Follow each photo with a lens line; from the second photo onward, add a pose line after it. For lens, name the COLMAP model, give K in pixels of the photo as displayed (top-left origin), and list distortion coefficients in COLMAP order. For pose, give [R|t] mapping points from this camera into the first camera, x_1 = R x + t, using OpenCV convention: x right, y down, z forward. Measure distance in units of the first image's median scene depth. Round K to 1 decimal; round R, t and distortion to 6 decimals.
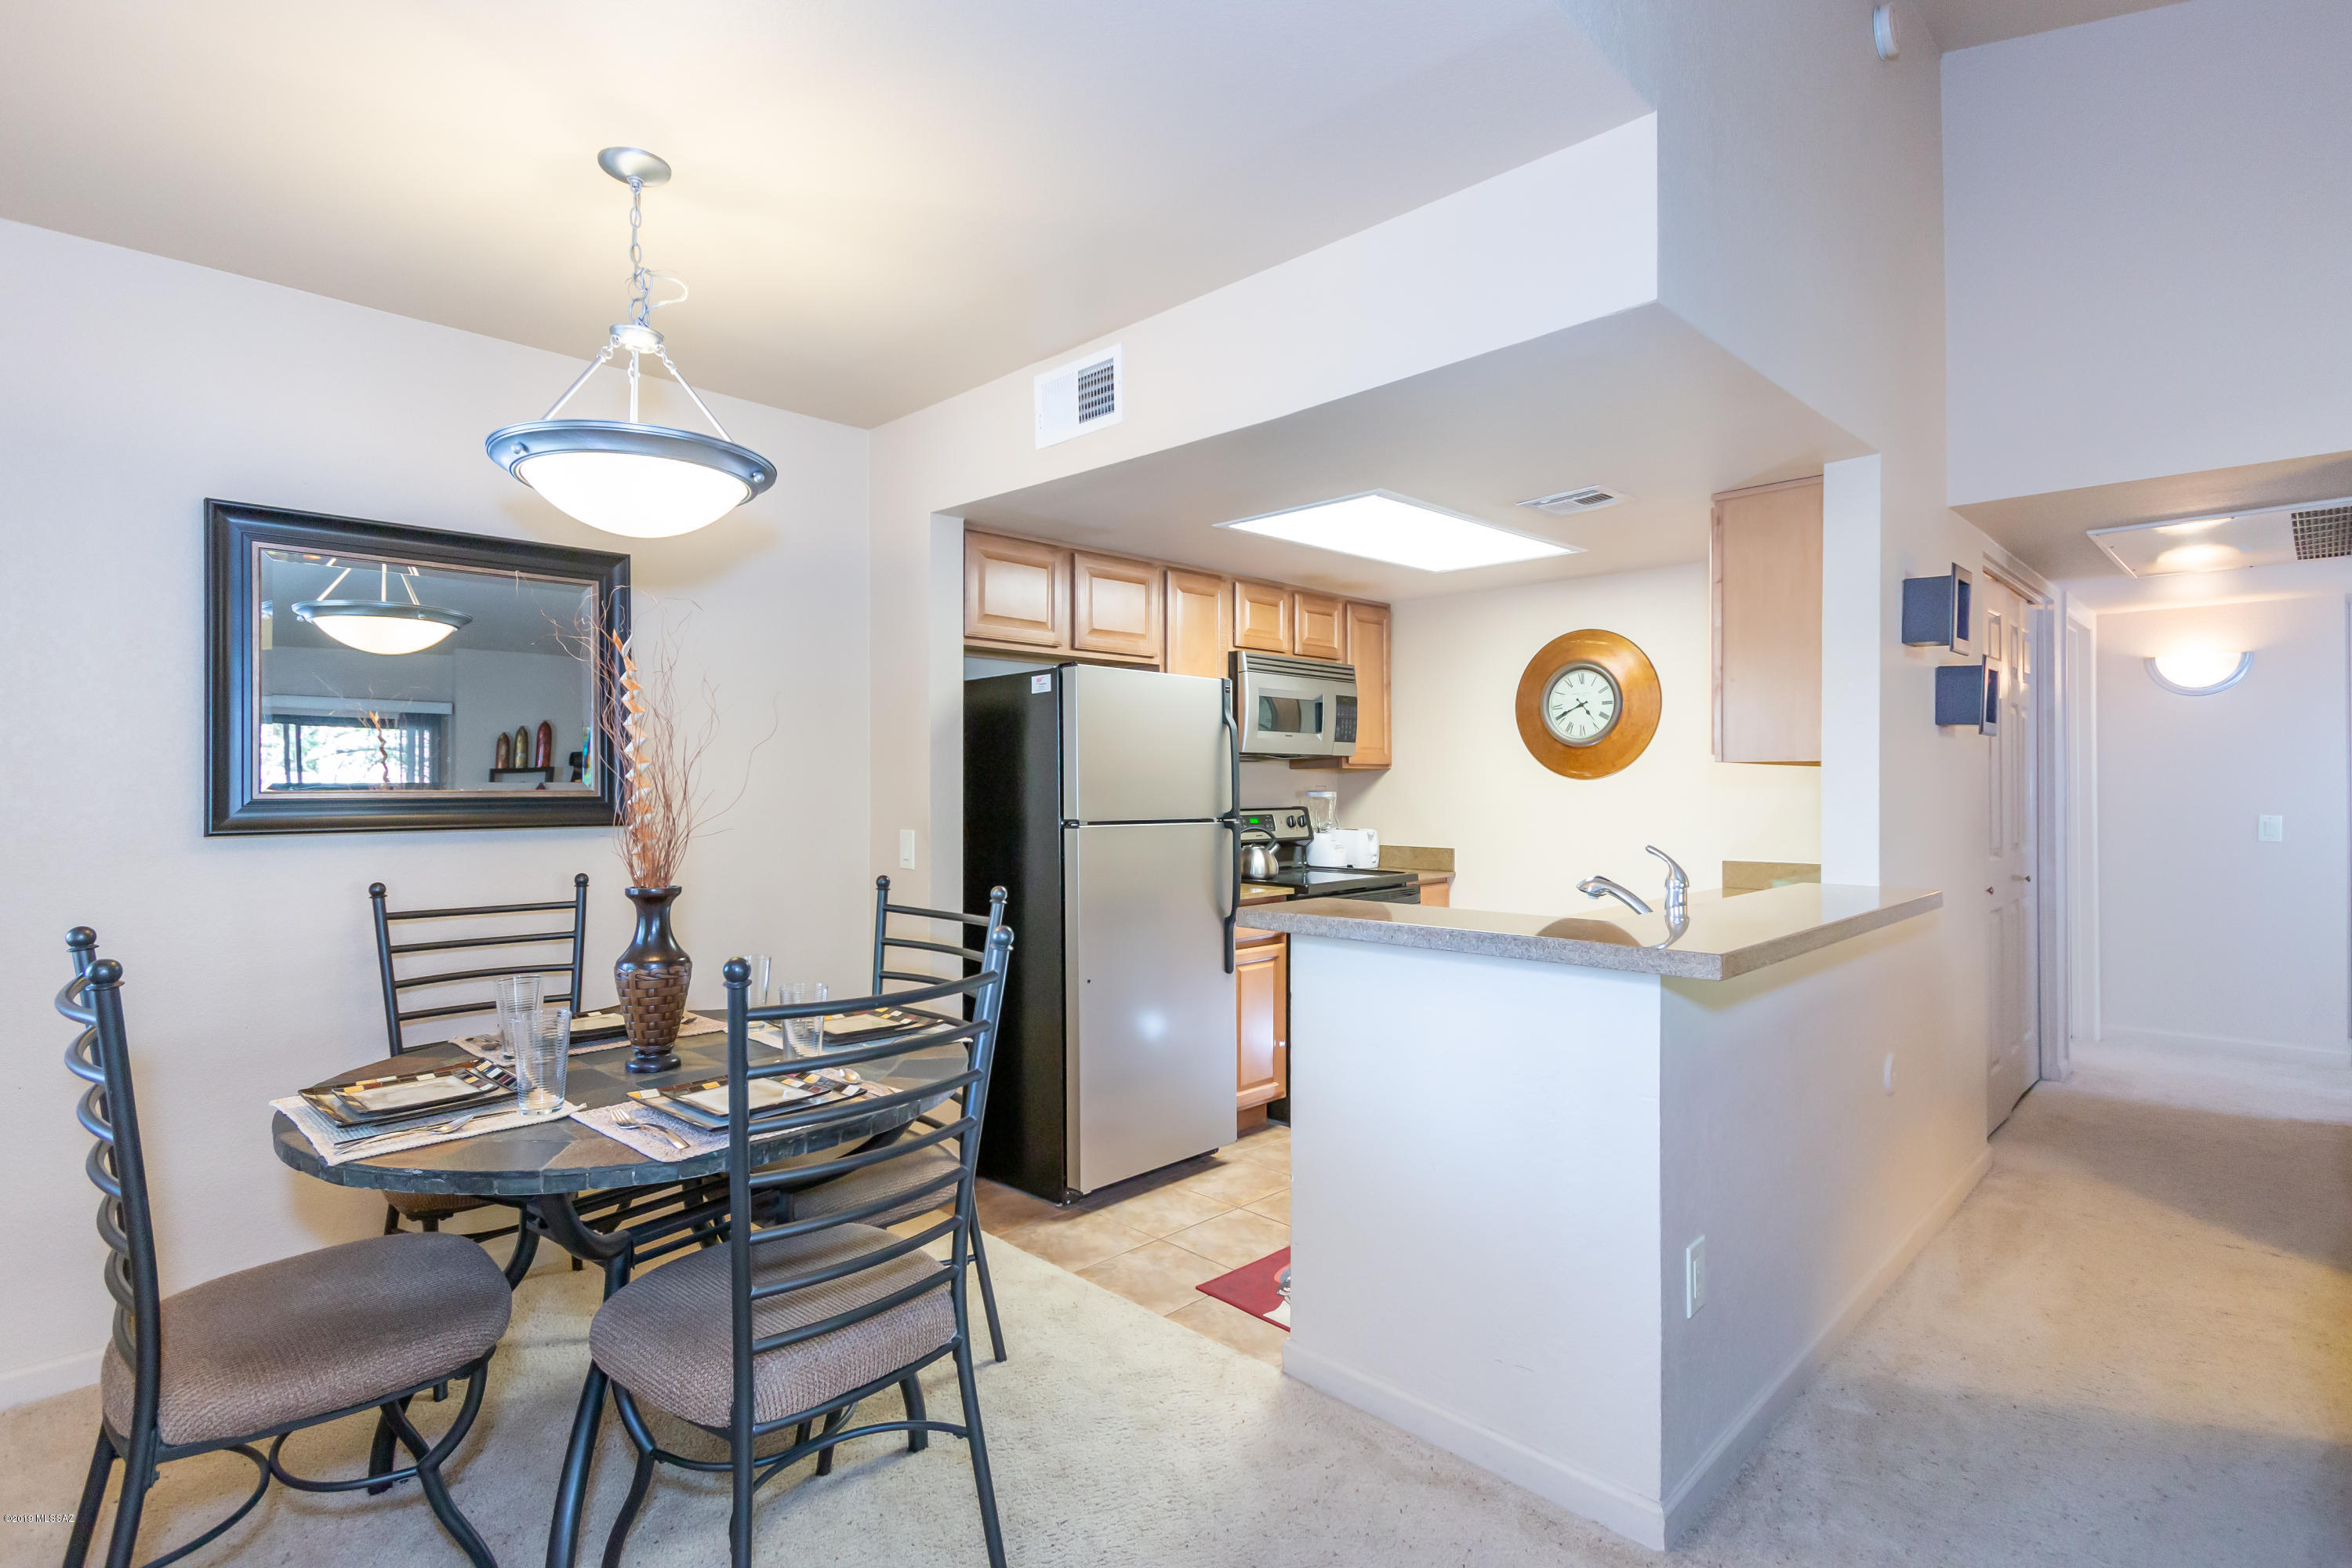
lens RADIAL K [[1150.2, 0, 1176.0], [0, 1150.2, 784.0], [0, 0, 1]] dist [0.003035, 0.000468]
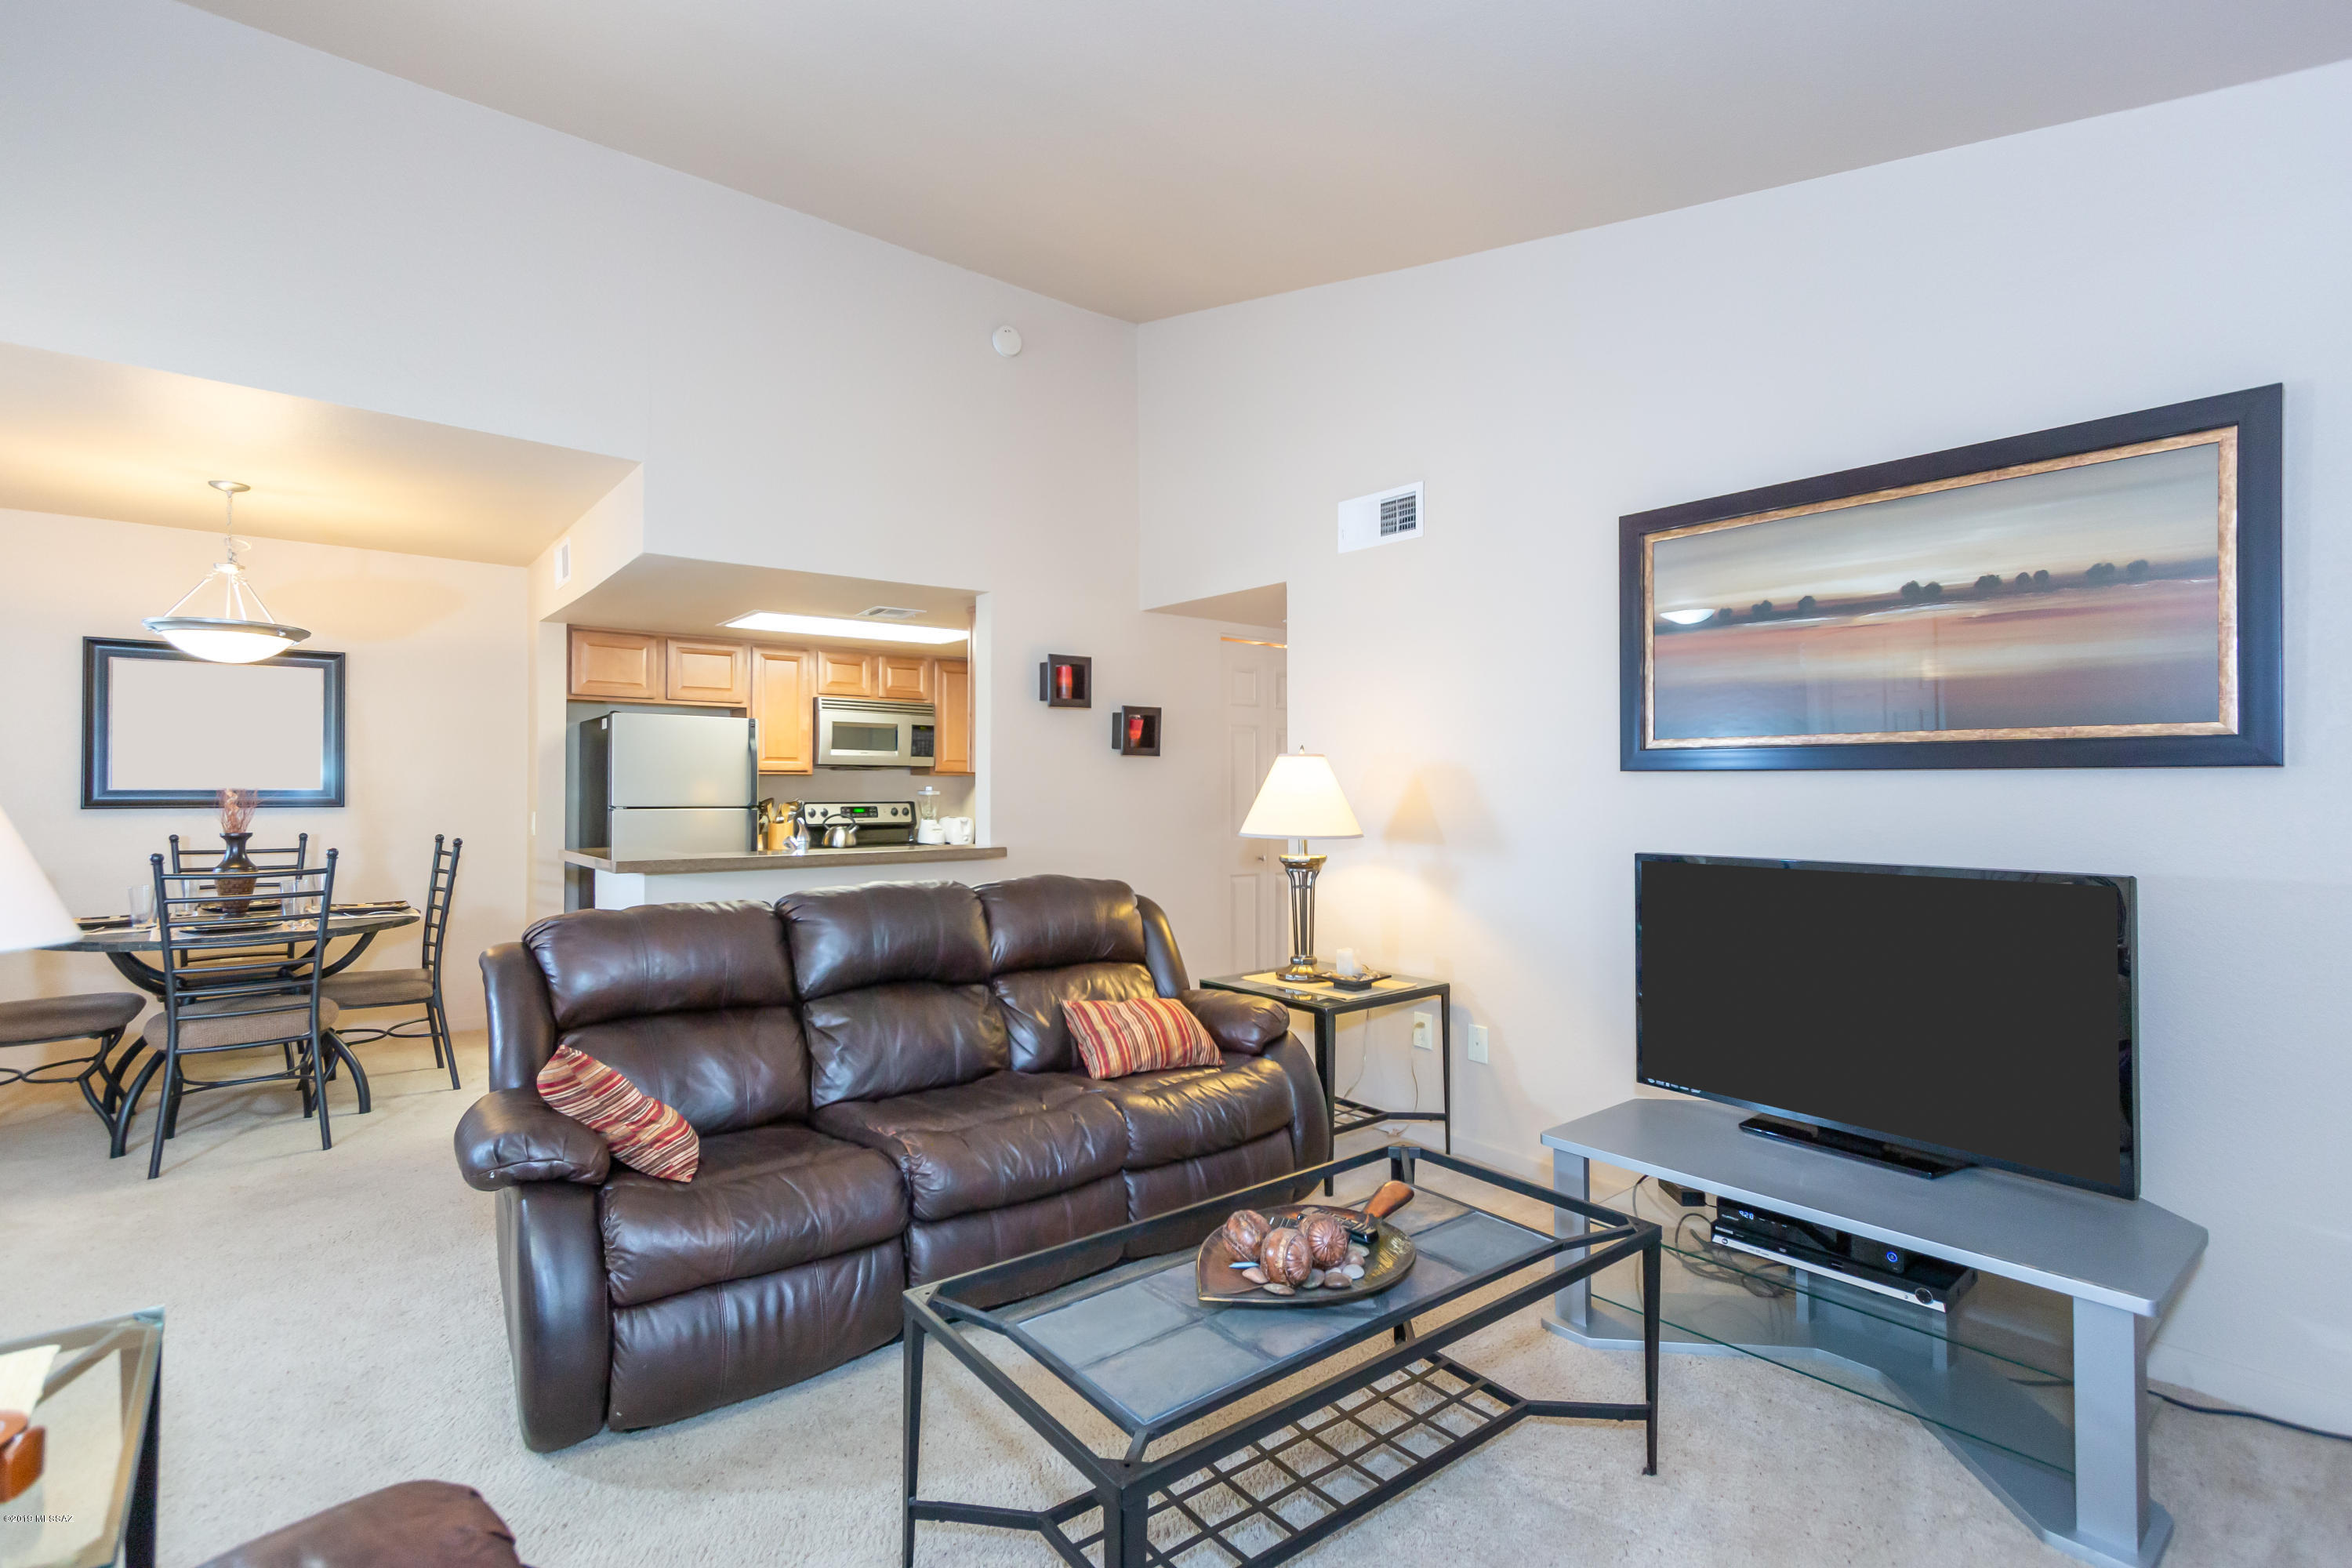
lens RADIAL K [[1087.4, 0, 1176.0], [0, 1087.4, 784.0], [0, 0, 1]] dist [0.000141, -0.000221]
pose [[0.993799, 0.004974, -0.111082, 0.649463], [-0.005124, 0.999986, -0.001065, -0.002286], [0.111075, 0.001627, 0.993811, -0.337759]]
